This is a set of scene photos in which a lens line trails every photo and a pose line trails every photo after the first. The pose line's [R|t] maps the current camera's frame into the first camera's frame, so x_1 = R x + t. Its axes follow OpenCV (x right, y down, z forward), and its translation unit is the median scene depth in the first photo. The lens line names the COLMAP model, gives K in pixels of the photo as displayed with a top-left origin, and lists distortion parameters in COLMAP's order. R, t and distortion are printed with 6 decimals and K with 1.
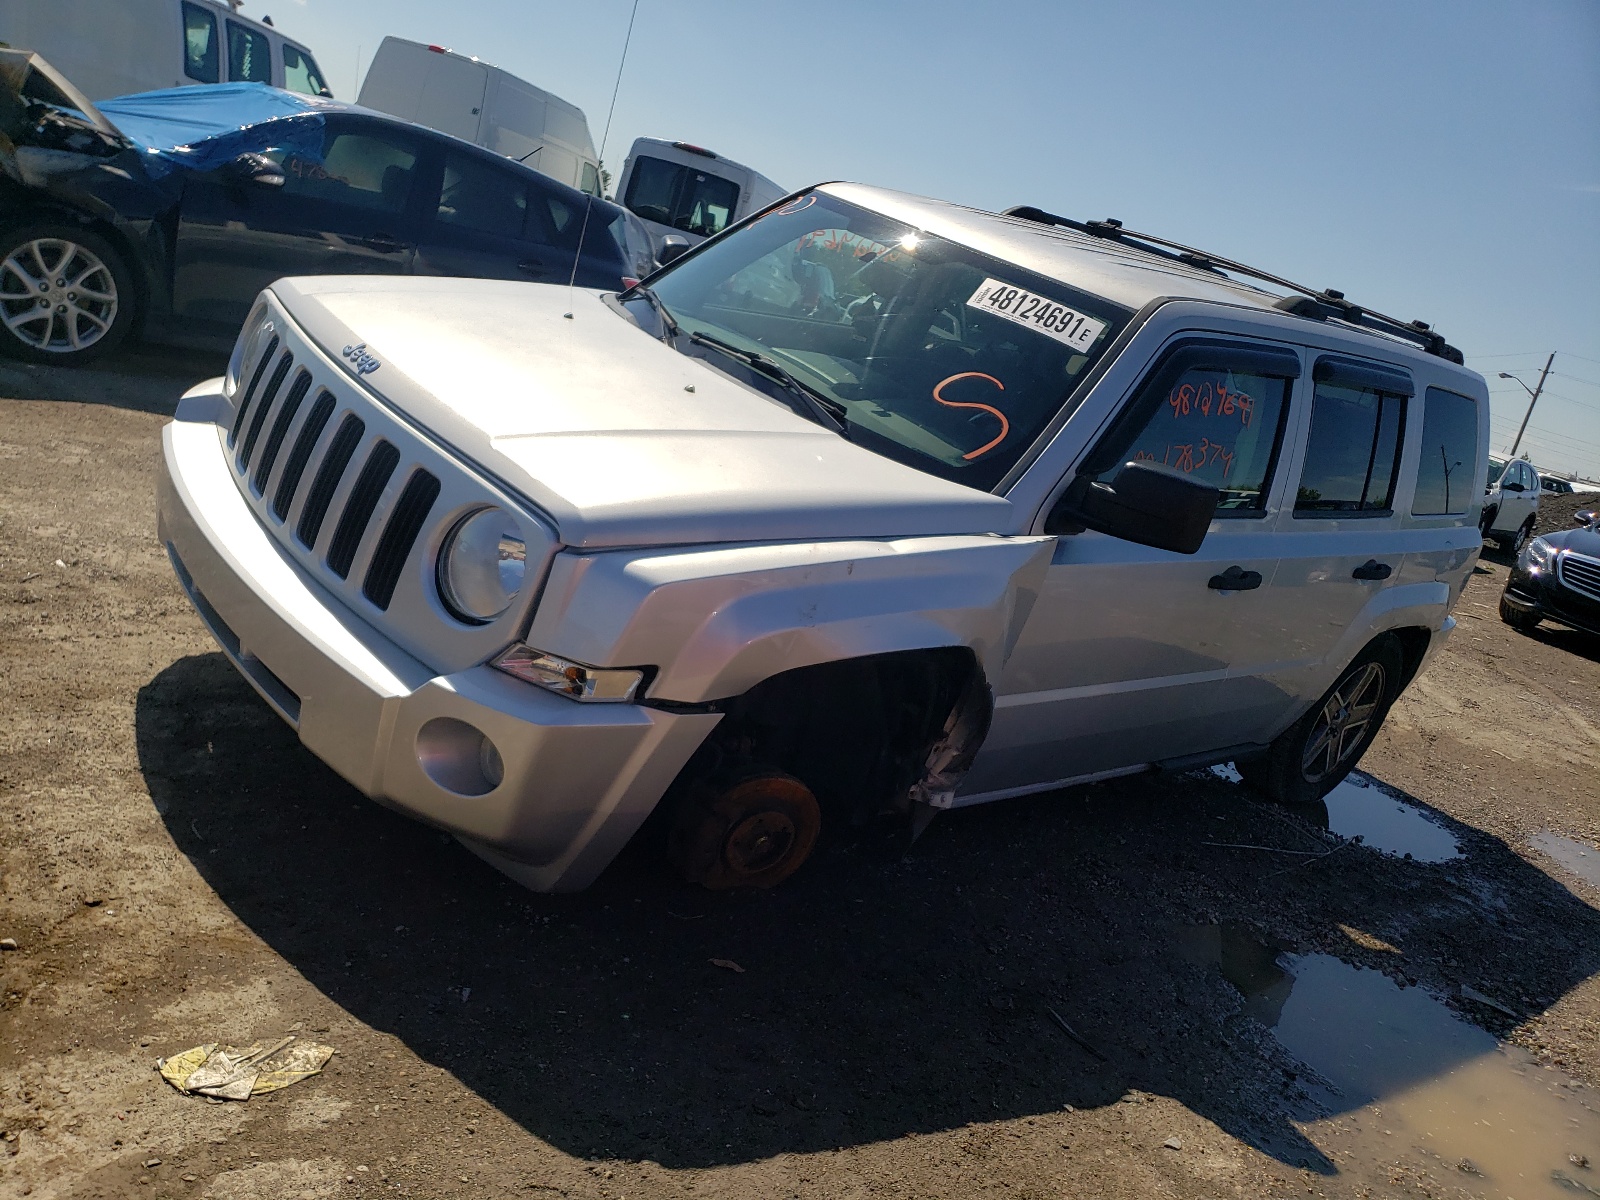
lens RADIAL K [[1212.1, 0, 800.0], [0, 1212.1, 598.5], [0, 0, 1]] dist [0.002004, 0.000521]
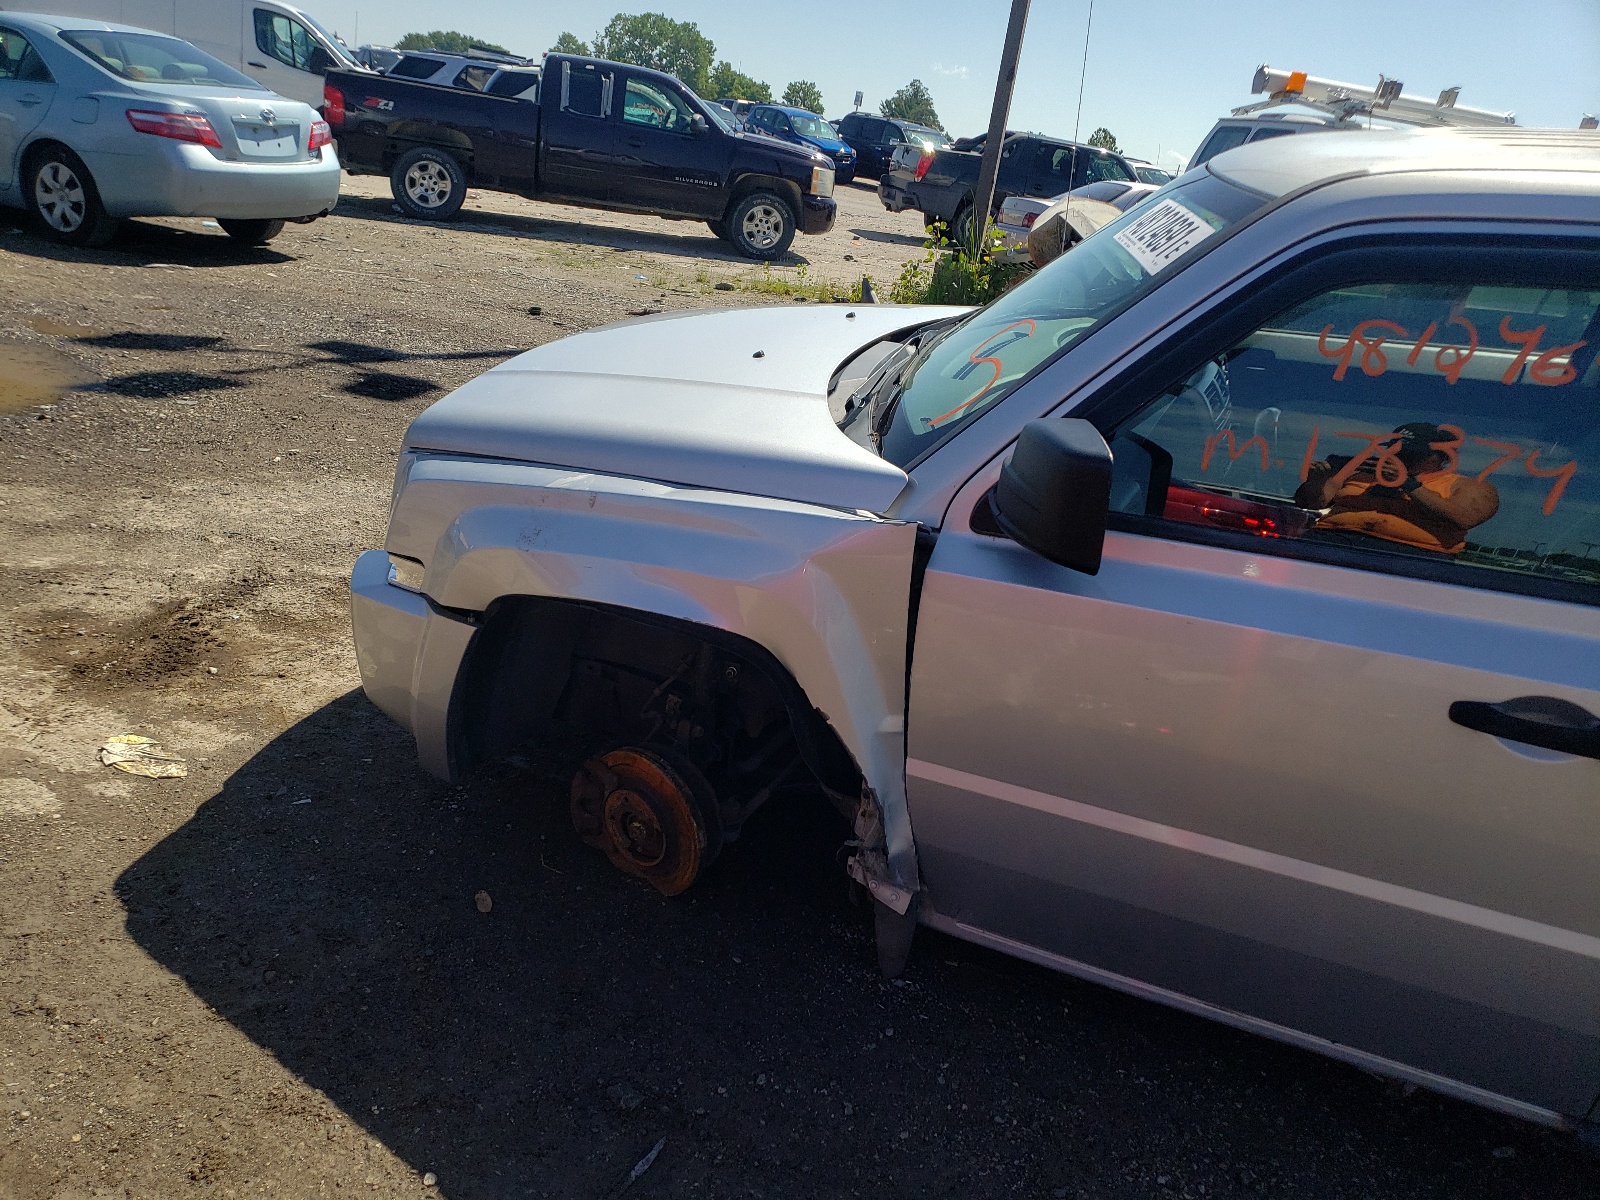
lens RADIAL K [[1215.0, 0, 799.5], [0, 1215.0, 601.7], [0, 0, 1]] dist [0.003777, 0.002731]
pose [[0.472507, 0.110177, -0.874413, 1.147688], [-0.247865, 0.968722, -0.011878, 0.024861], [0.845754, 0.222349, 0.485037, 0.891328]]
